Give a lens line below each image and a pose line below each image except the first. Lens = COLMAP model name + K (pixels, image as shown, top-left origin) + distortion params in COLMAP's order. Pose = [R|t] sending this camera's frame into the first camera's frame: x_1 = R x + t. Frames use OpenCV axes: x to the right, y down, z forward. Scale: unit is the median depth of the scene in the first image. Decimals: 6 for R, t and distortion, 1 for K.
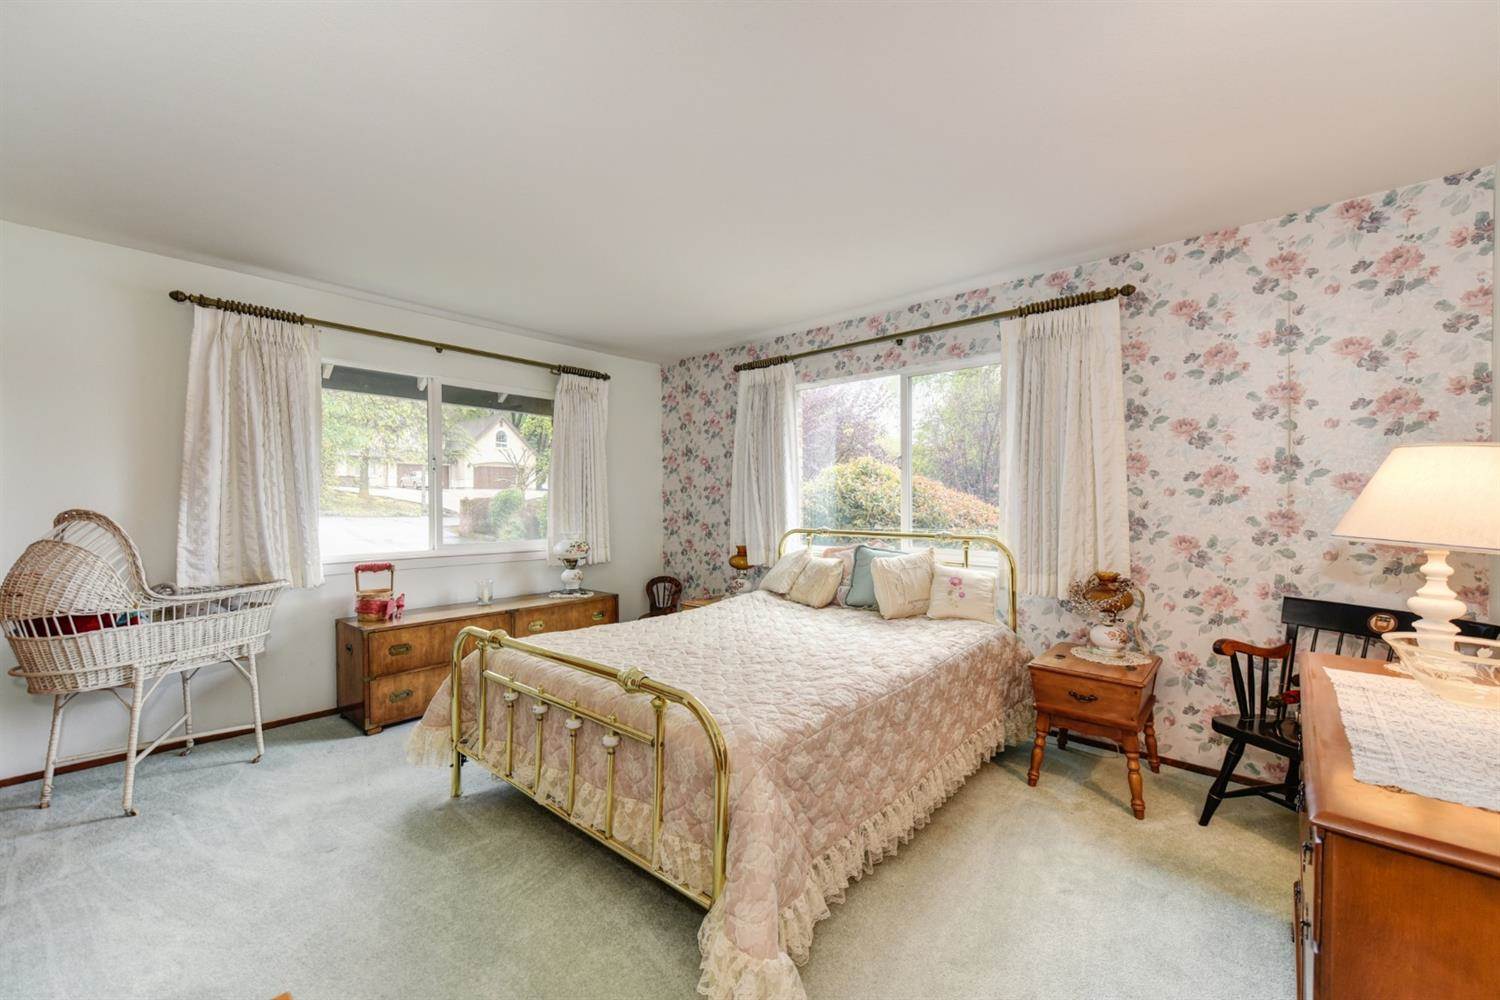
lens RADIAL K [[590.9, 0, 750.0], [0, 590.9, 500.0], [0, 0, 1]] dist [0.001937, 0.000088]
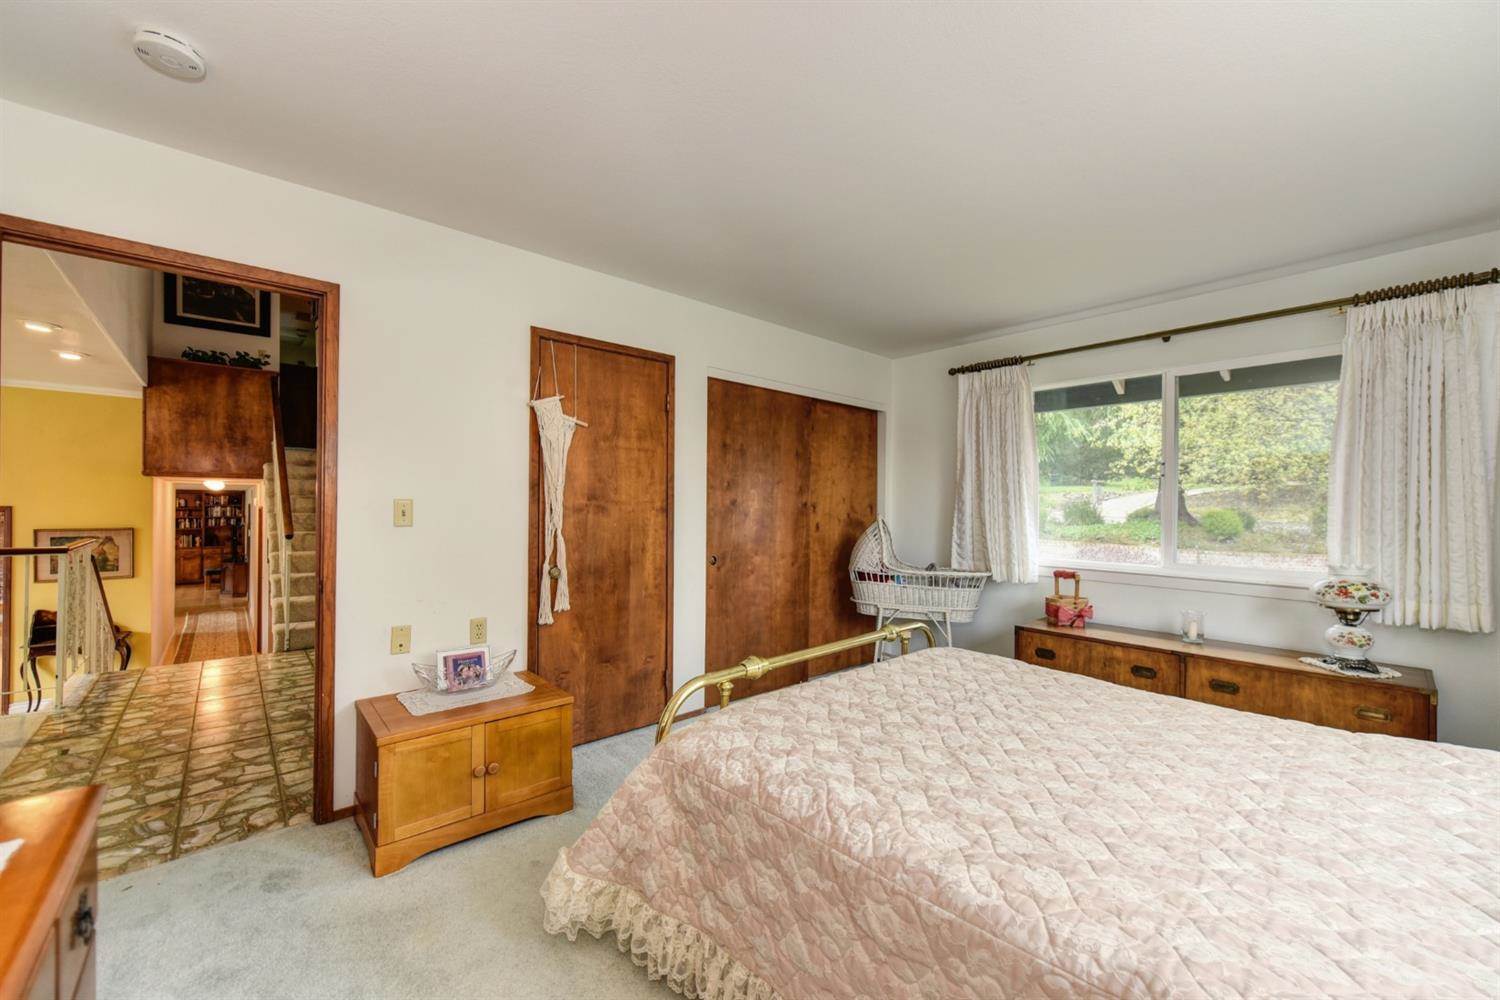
lens RADIAL K [[590.9, 0, 750.0], [0, 590.9, 500.0], [0, 0, 1]] dist [0.001937, 0.000088]
pose [[-0.122986, -0.012225, -0.992333, 0.474631], [-0.006512, 0.999913, -0.011511, -0.002208], [0.992387, 0.005046, -0.123055, 0.574052]]
